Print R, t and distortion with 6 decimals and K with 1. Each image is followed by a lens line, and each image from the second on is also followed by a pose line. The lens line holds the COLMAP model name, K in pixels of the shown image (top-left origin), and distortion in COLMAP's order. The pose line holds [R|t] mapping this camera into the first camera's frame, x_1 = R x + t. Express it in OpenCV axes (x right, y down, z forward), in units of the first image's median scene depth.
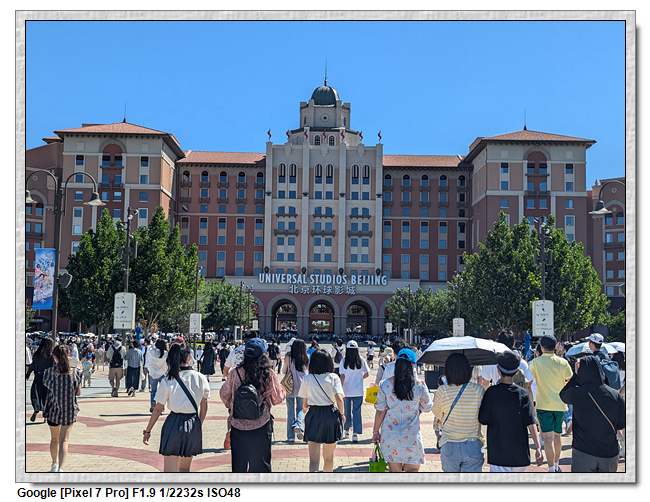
lens RADIAL K [[876.5, 0, 327.6], [0, 876.5, 249.5], [0, 0, 1]] dist [0.114203, 0.000000]
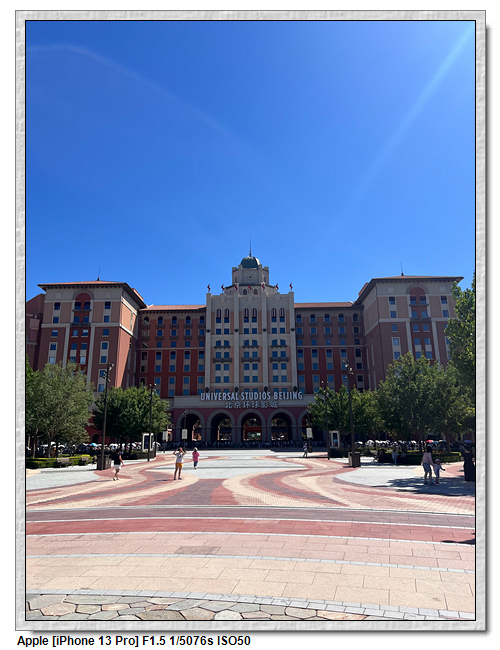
lens RADIAL K [[461.1, 0, 251.3], [0, 461.1, 312.2], [0, 0, 1]] dist [0.081062, -0.030162]
pose [[0.999006, -0.035535, -0.026895, 0.016534], [0.030118, 0.983152, -0.180290, 0.034578], [0.032848, 0.179301, 0.983246, 0.320127]]
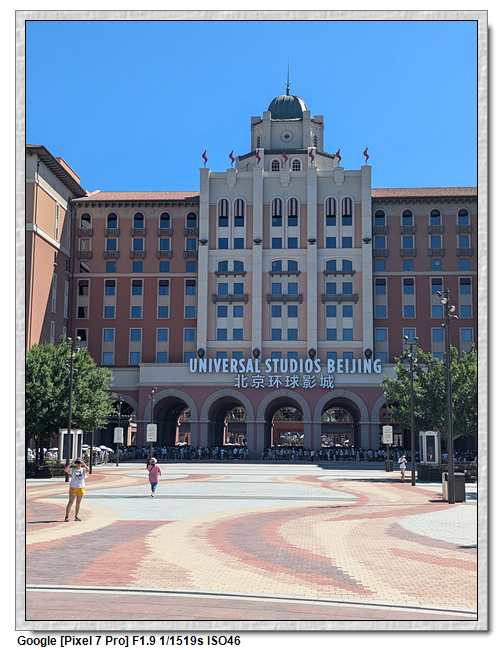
lens RADIAL K [[876.5, 0, 253.7], [0, 876.5, 320.7], [0, 0, 1]] dist [0.114203, 0.000000]
pose [[0.997087, -0.019594, -0.073713, 0.020633], [0.015538, 0.998355, -0.055196, 0.035352], [0.074674, 0.053890, 0.995751, 0.327605]]
